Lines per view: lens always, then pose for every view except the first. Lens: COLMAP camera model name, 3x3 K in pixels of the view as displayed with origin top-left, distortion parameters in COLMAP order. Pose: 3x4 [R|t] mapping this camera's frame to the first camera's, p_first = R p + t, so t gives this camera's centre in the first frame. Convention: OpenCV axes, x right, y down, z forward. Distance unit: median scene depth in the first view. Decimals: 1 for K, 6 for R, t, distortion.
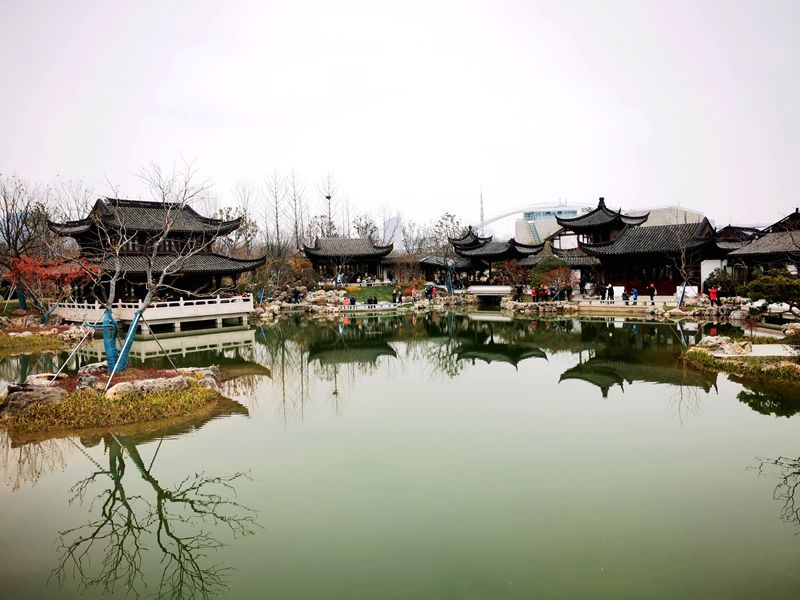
lens RADIAL K [[632.2, 0, 399.6], [0, 632.2, 300.1], [0, 0, 1]] dist [0.087285, -0.000325]
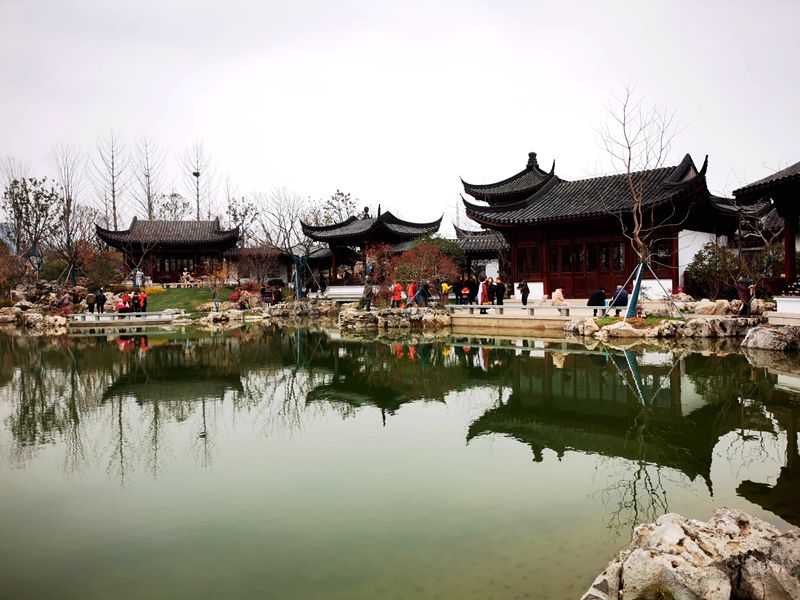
lens RADIAL K [[632.2, 0, 400.1], [0, 632.2, 300.4], [0, 0, 1]] dist [0.087285, -0.000325]
pose [[0.999862, 0.008306, 0.014400, 0.230218], [-0.007939, 0.999648, -0.025319, 0.009270], [-0.014606, 0.025201, 0.999576, 0.473797]]
